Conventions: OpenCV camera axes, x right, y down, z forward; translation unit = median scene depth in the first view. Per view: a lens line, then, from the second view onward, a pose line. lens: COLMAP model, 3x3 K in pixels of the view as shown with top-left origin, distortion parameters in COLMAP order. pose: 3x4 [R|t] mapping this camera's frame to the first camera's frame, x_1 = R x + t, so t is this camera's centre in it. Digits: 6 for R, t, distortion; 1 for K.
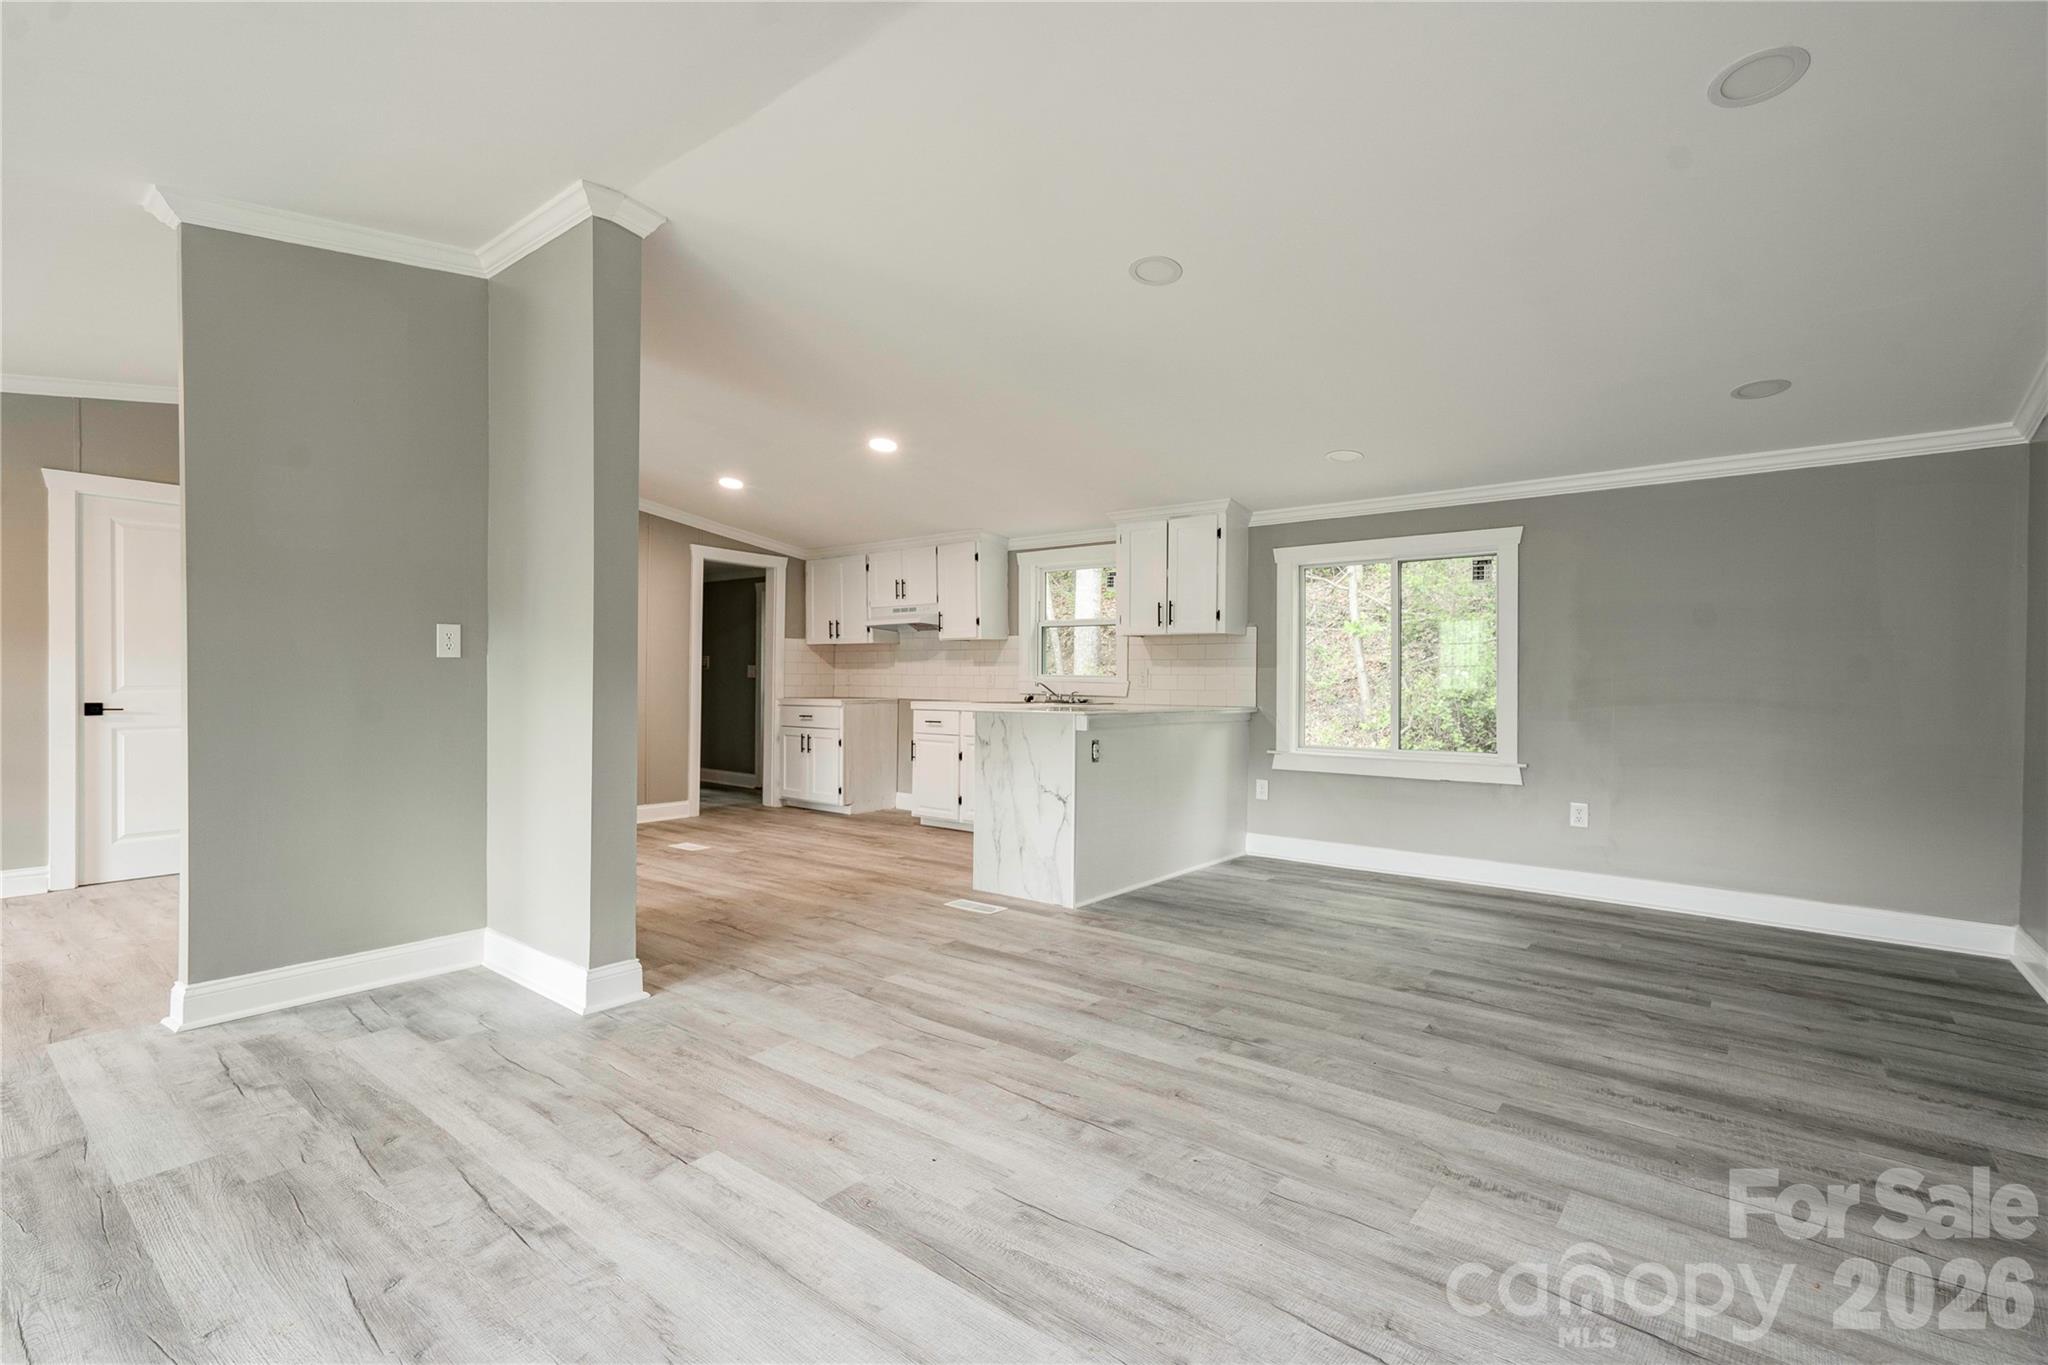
lens RADIAL K [[936.5, 0, 1009.0], [0, 936.5, 679.6], [0, 0, 1]] dist [-0.010868, 0.017086]
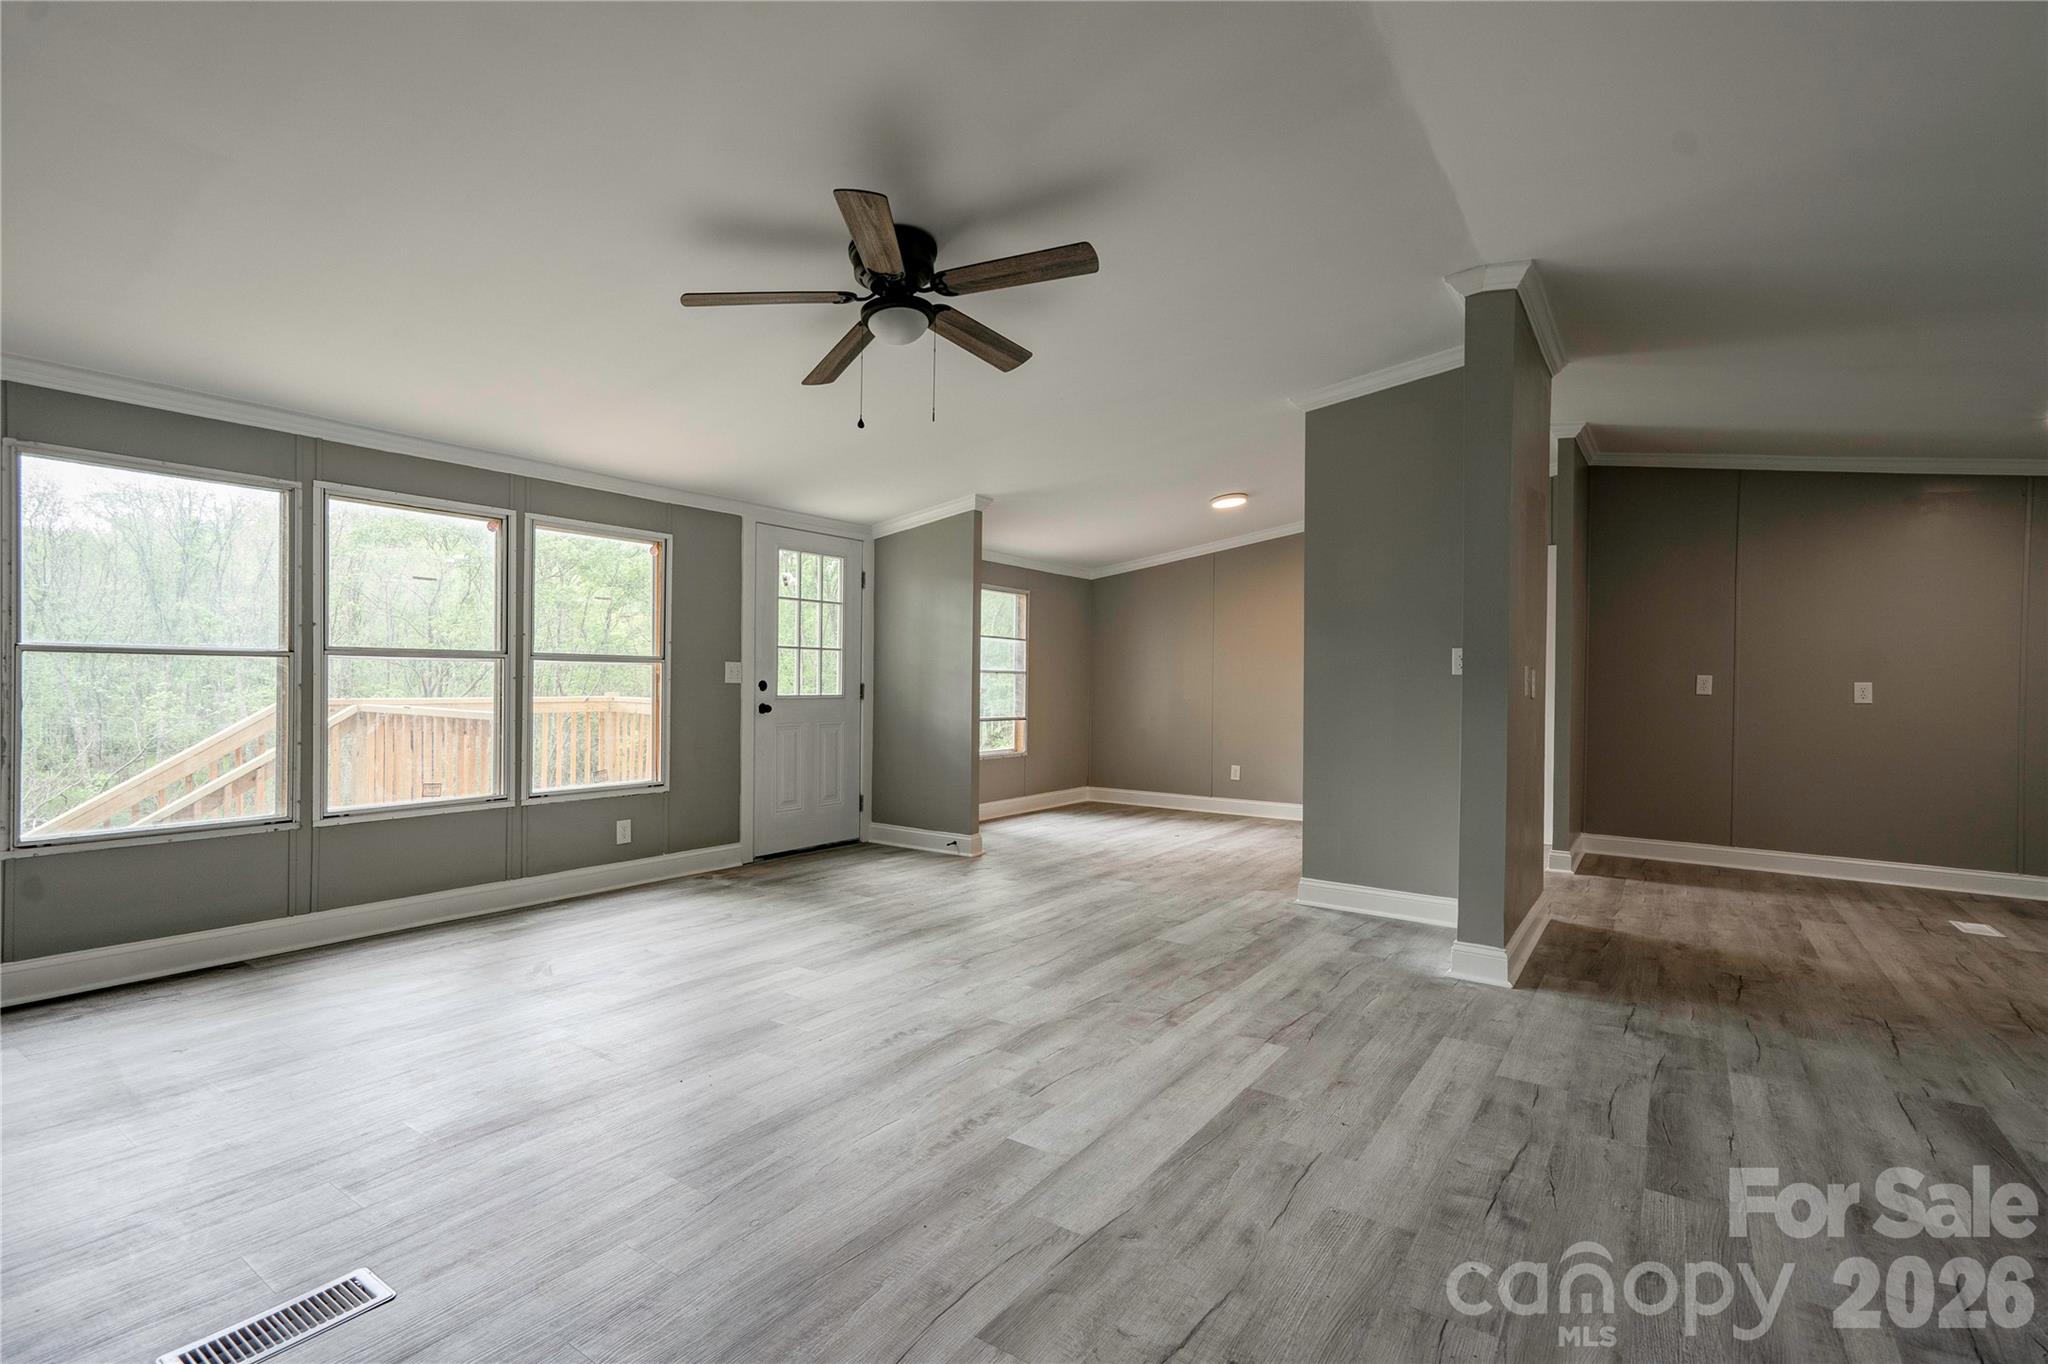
lens RADIAL K [[951.3, 0, 1008.3], [0, 951.3, 677.8], [0, 0, 1]] dist [-0.008456, 0.016519]
pose [[0.070728, -0.005643, -0.997480, 0.485346], [-0.017651, 0.999820, -0.006908, -0.000109], [0.997339, 0.018095, 0.070615, 0.244932]]
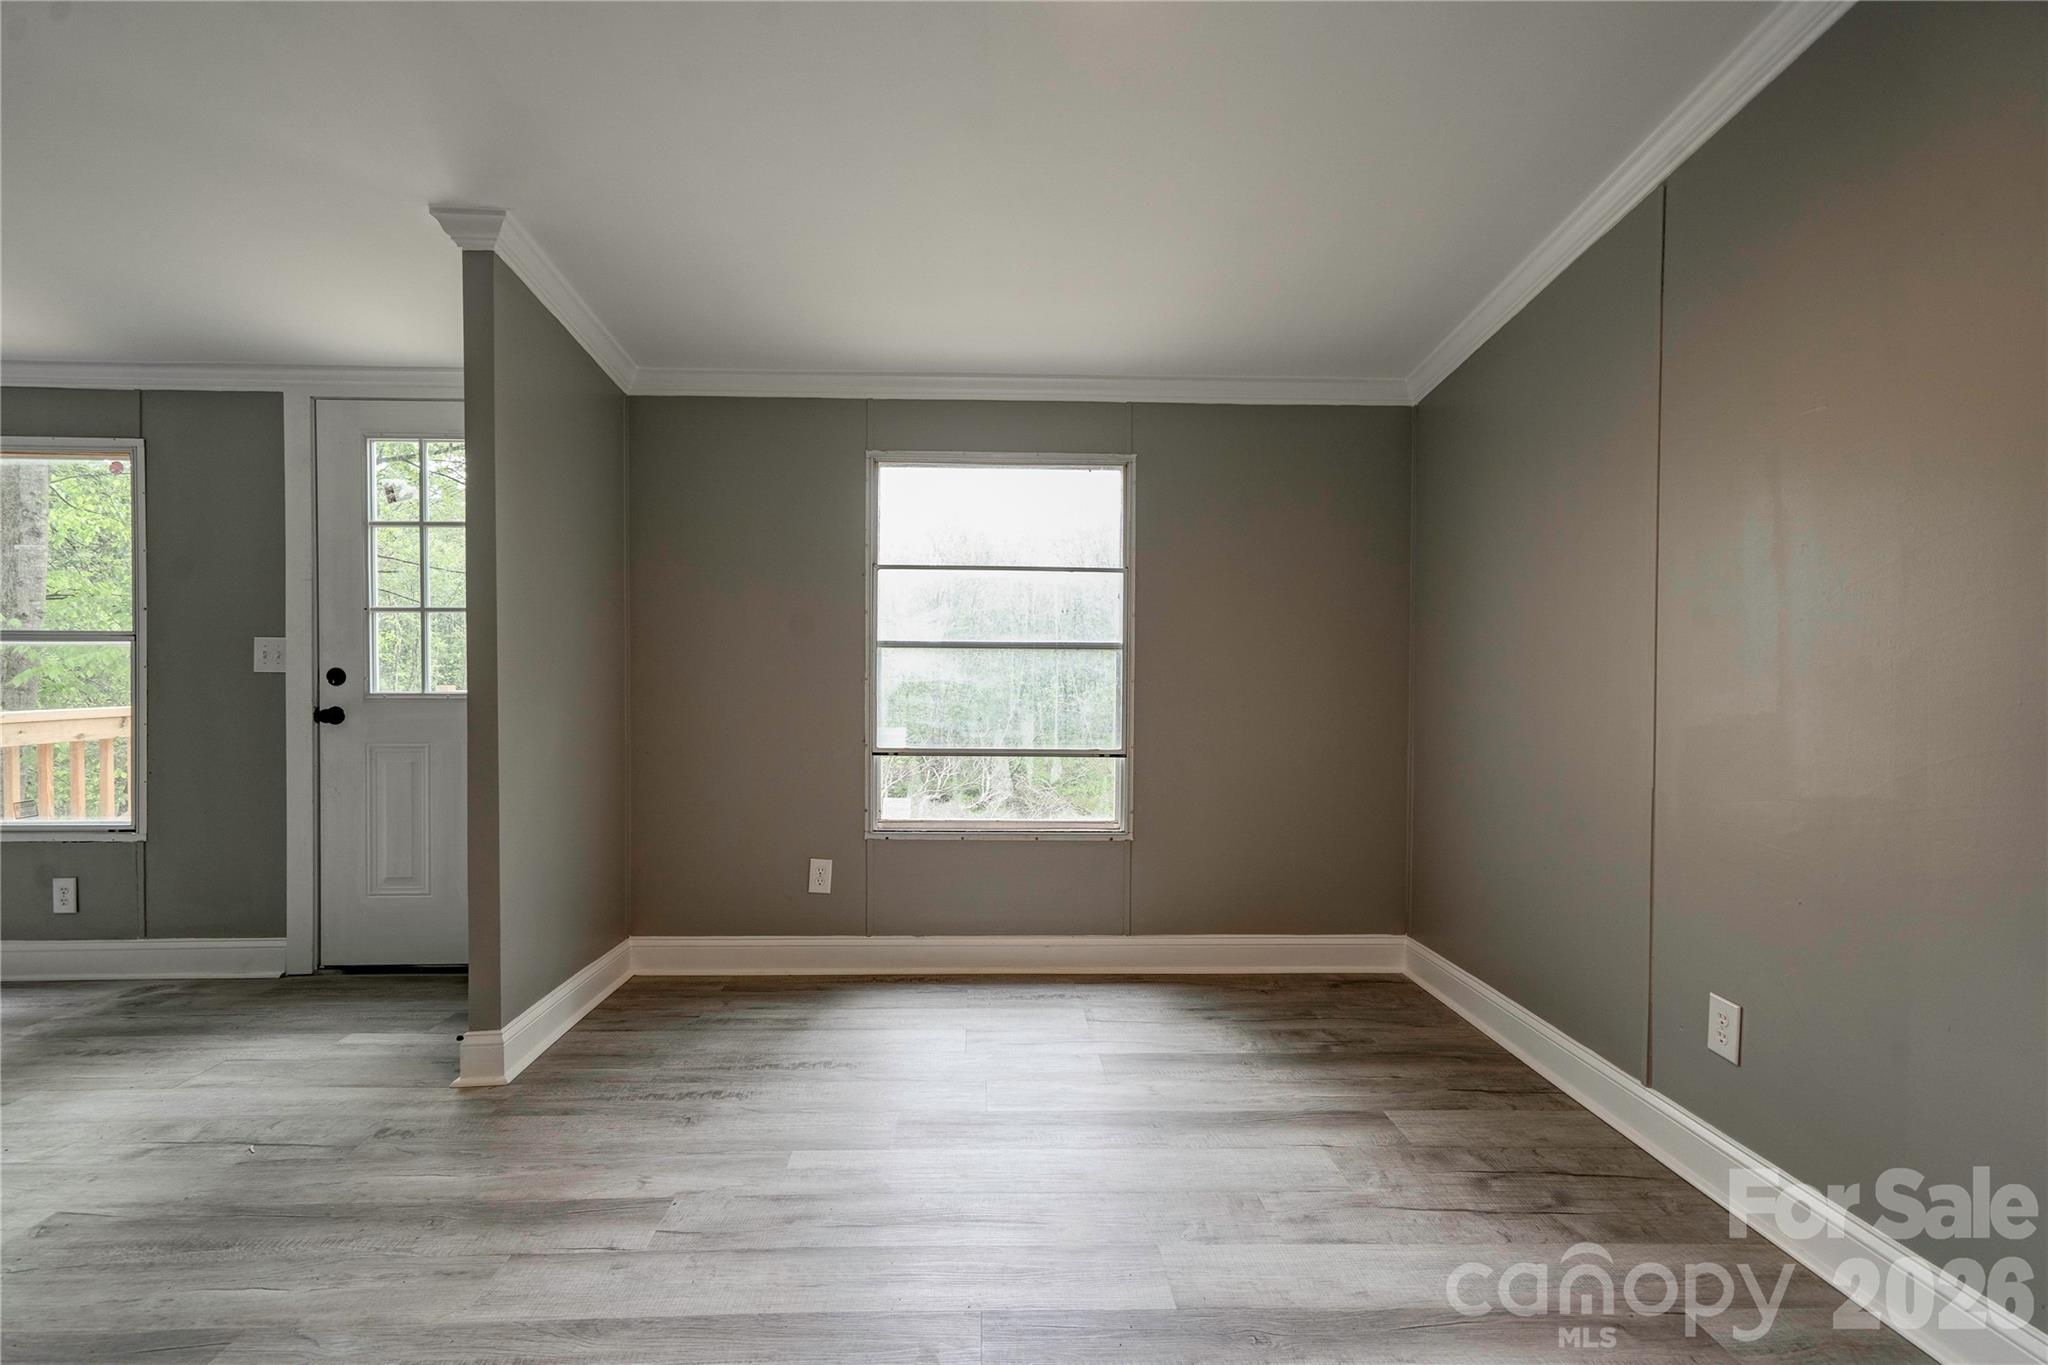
lens RADIAL K [[951.3, 0, 1008.3], [0, 951.3, 678.3], [0, 0, 1]] dist [-0.008456, 0.016519]
pose [[-0.759461, 0.002522, -0.650547, -0.755226], [-0.009970, 0.999830, 0.015515, -0.008063], [0.650476, 0.018269, -0.759307, 0.934891]]
